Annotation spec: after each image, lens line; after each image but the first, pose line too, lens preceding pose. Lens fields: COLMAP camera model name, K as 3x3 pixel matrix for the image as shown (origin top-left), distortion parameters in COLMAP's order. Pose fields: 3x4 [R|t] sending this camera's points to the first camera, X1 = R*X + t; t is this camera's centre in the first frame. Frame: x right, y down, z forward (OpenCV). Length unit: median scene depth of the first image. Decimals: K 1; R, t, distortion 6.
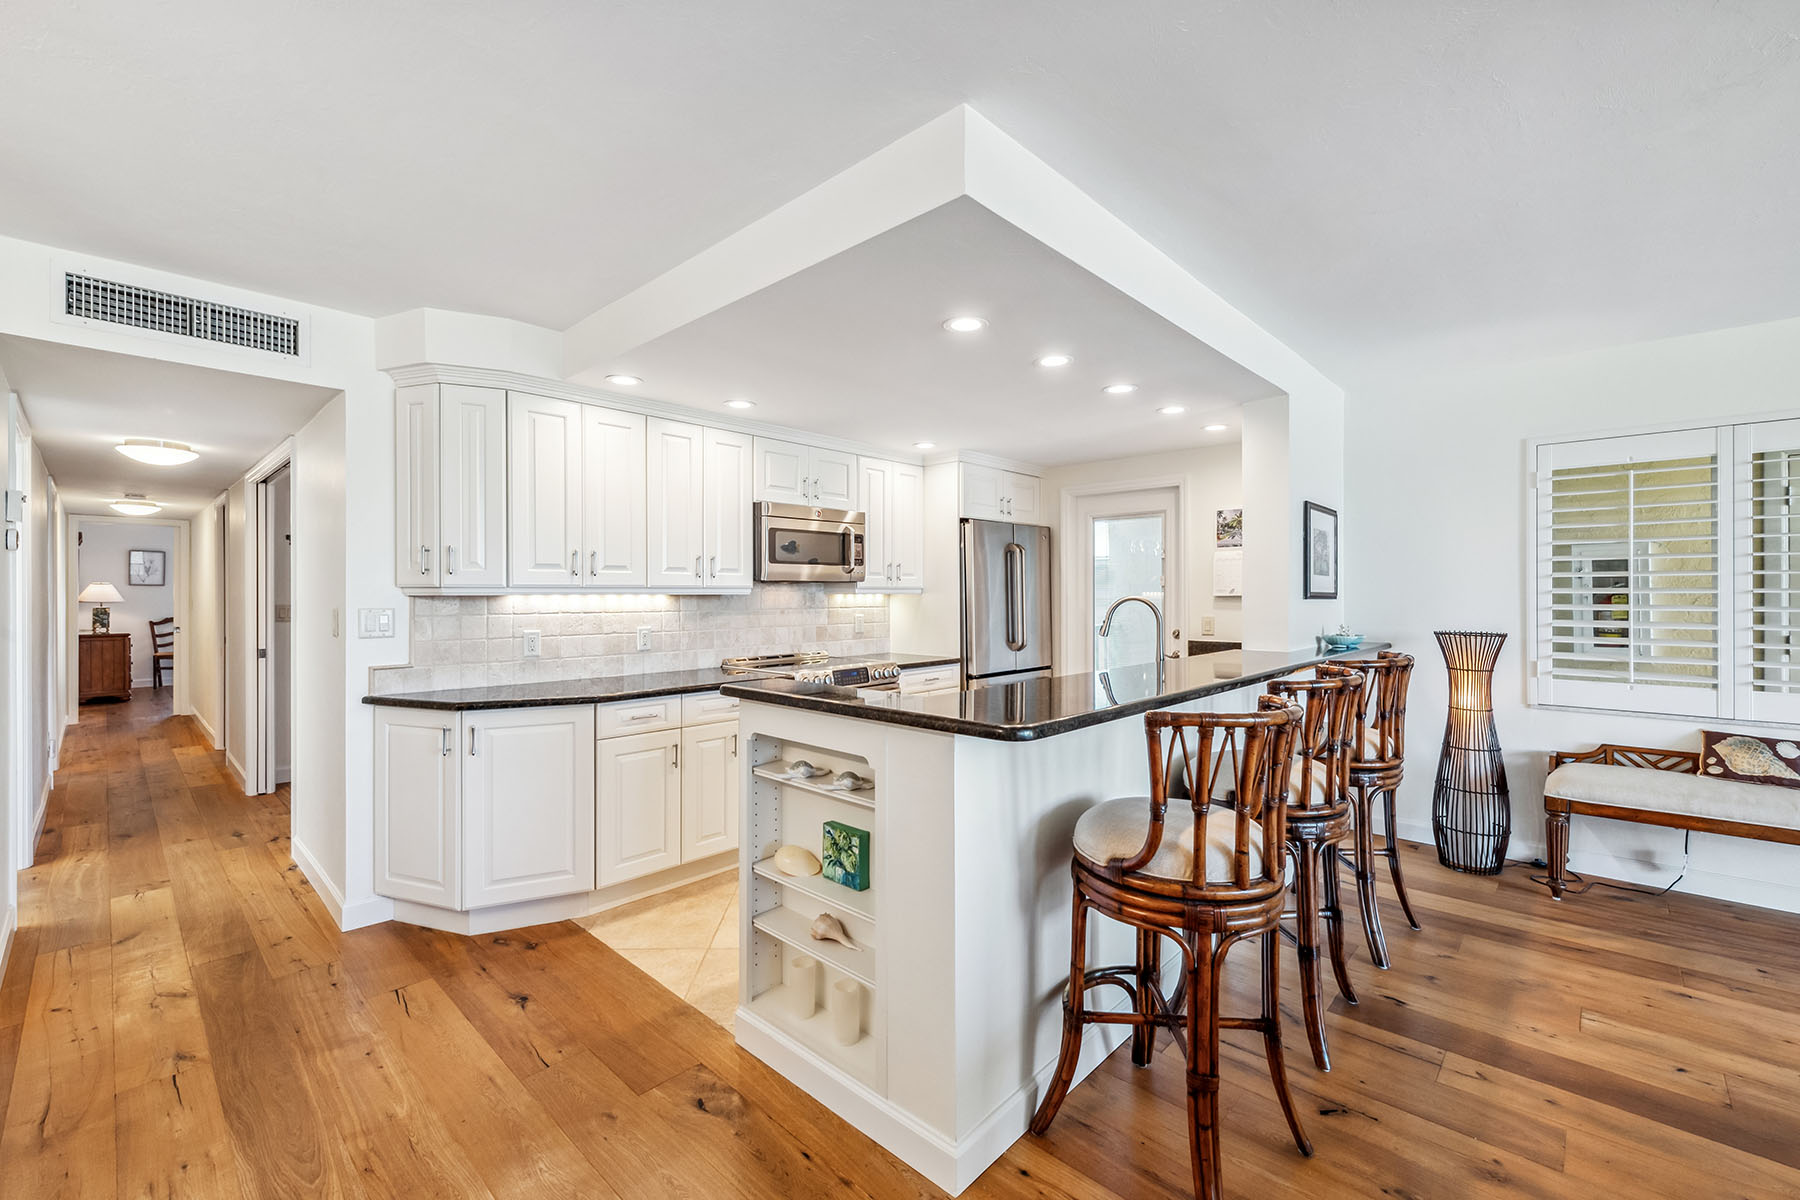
lens RADIAL K [[746.6, 0, 897.0], [0, 746.6, 594.6], [0, 0, 1]] dist [0.001933, -0.000123]
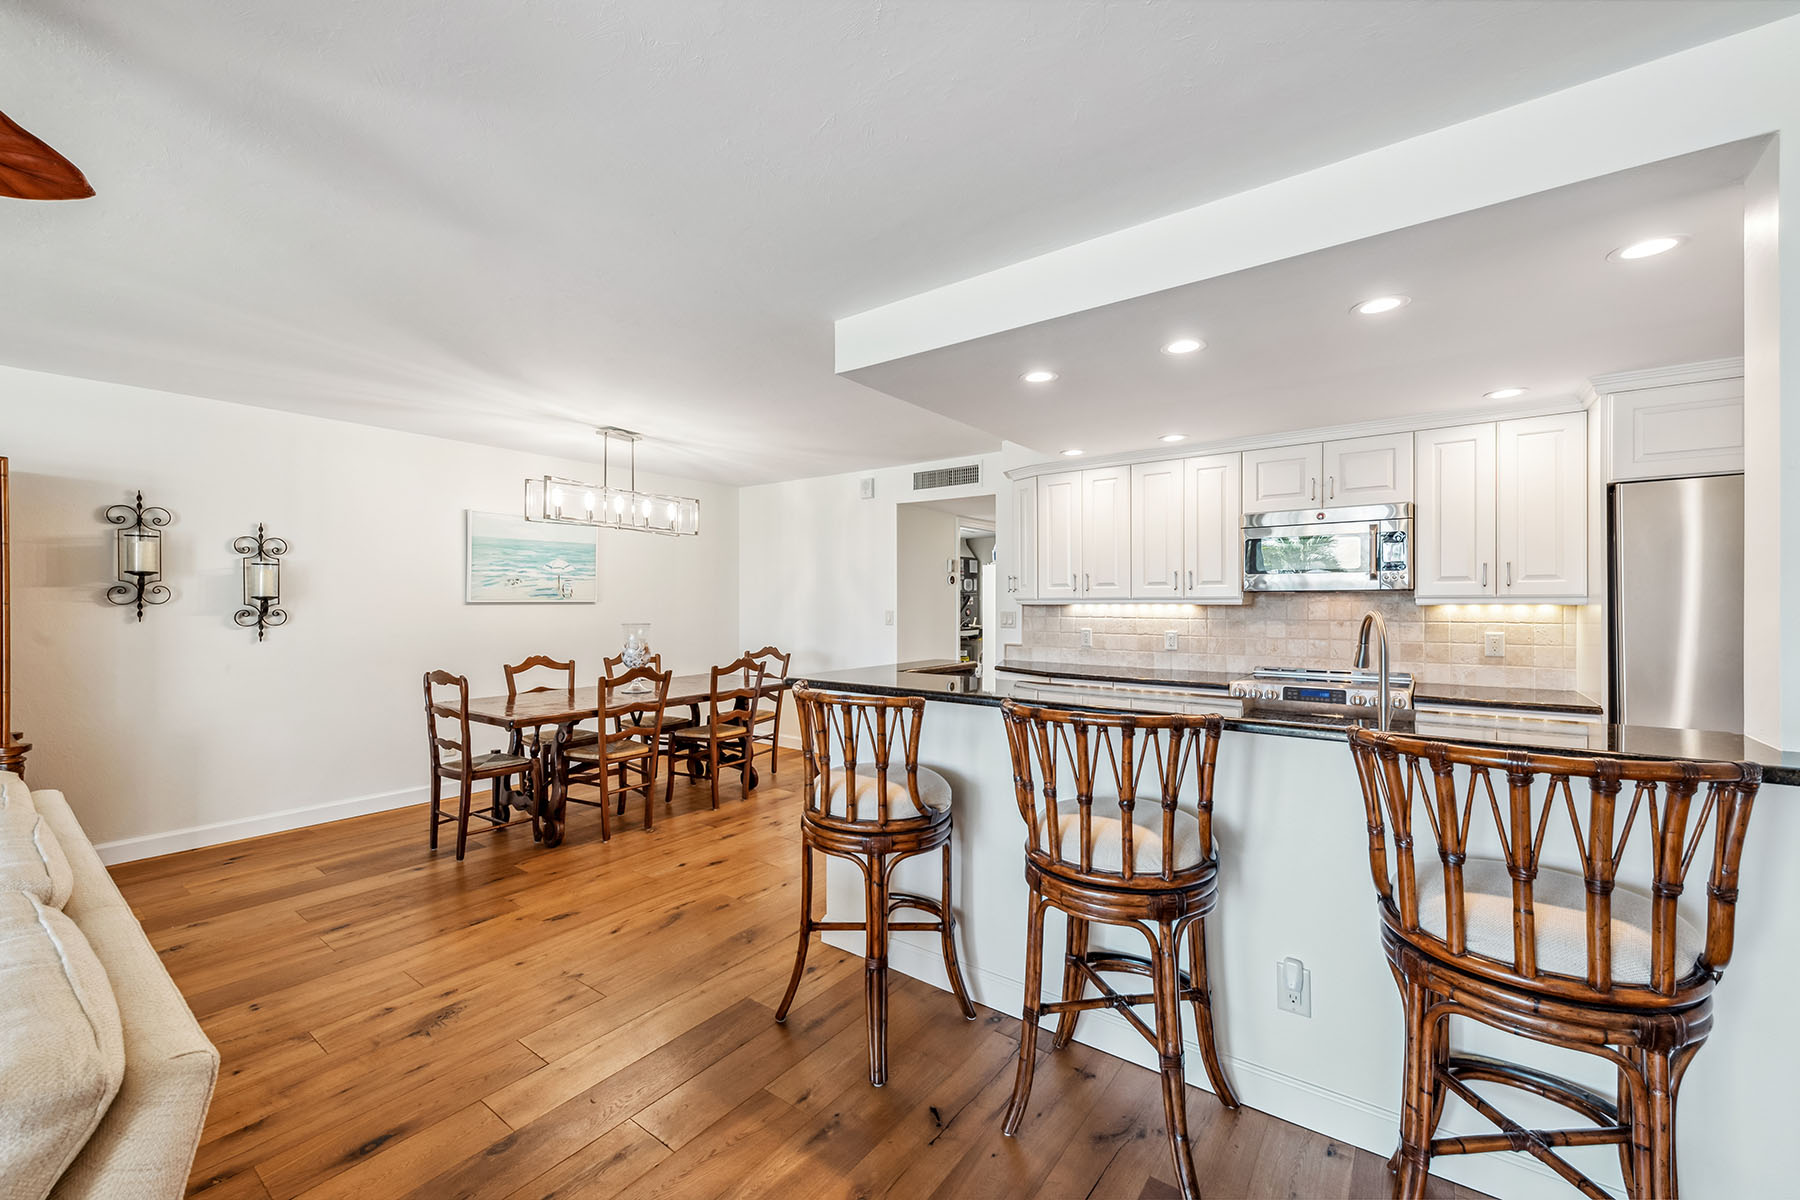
lens RADIAL K [[746.6, 0, 897.0], [0, 746.6, 594.6], [0, 0, 1]] dist [0.001933, -0.000123]
pose [[0.124734, -0.009722, -0.992143, 0.806822], [-0.002329, 0.999946, -0.010091, -0.002681], [0.992187, 0.003569, 0.124705, 0.395789]]
